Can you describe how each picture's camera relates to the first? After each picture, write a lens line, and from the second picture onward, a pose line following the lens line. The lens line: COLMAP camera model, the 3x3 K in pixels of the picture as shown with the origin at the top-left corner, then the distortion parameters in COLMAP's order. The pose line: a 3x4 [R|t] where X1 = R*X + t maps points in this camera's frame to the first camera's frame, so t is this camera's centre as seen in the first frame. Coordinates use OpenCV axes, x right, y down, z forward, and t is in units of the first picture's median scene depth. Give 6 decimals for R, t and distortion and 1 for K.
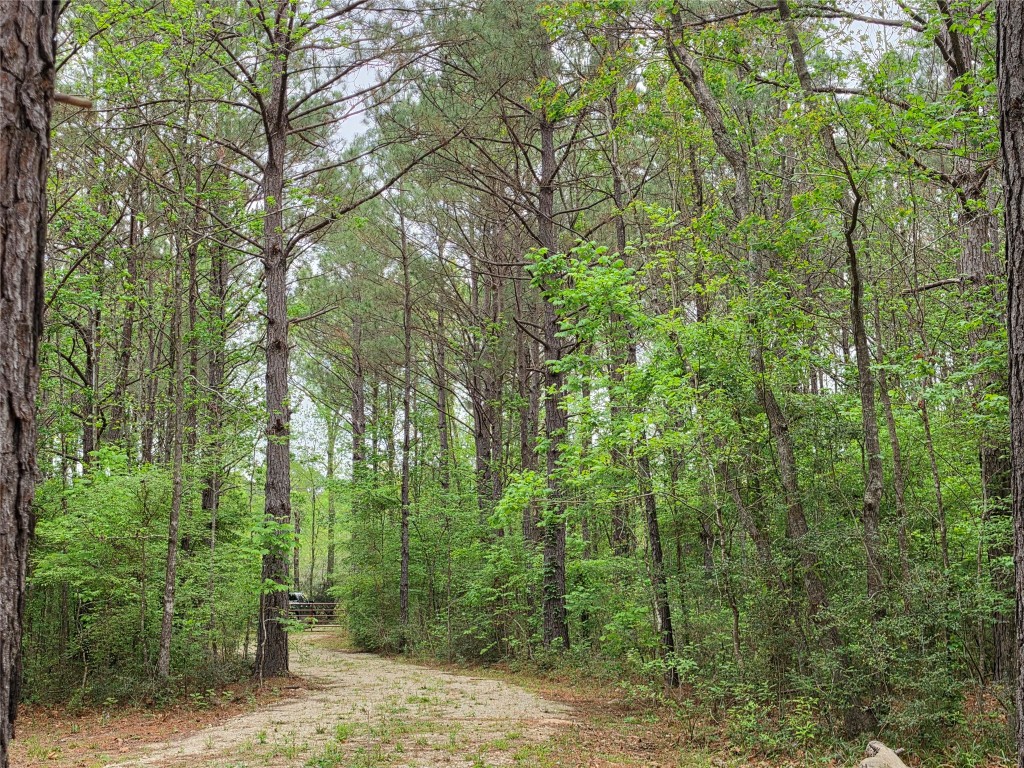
lens RADIAL K [[1281.6, 0, 512.0], [0, 1281.6, 384.0], [0, 0, 1]] dist [-0.009172, -0.018066]
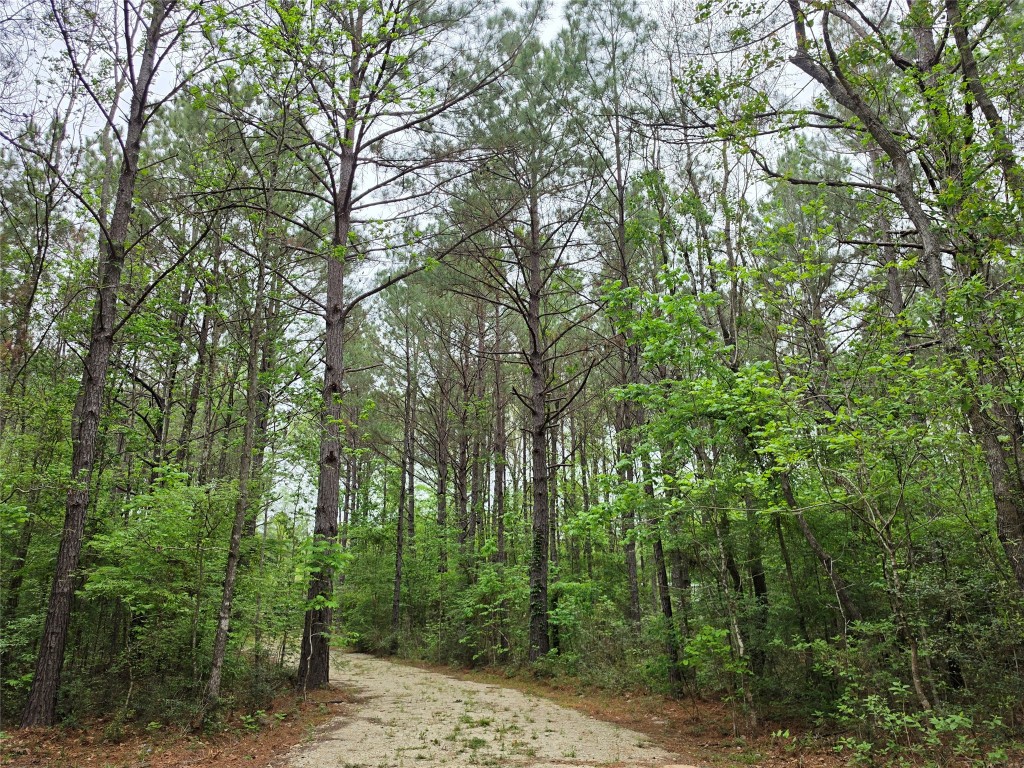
lens RADIAL K [[736.7, 0, 512.0], [0, 736.7, 384.0], [0, 0, 1]] dist [0.022367, -0.052645]
pose [[0.991925, 0.046478, 0.118005, -0.102789], [-0.030886, 0.990943, -0.130683, 0.048868], [-0.123010, 0.125983, 0.984376, 0.324202]]
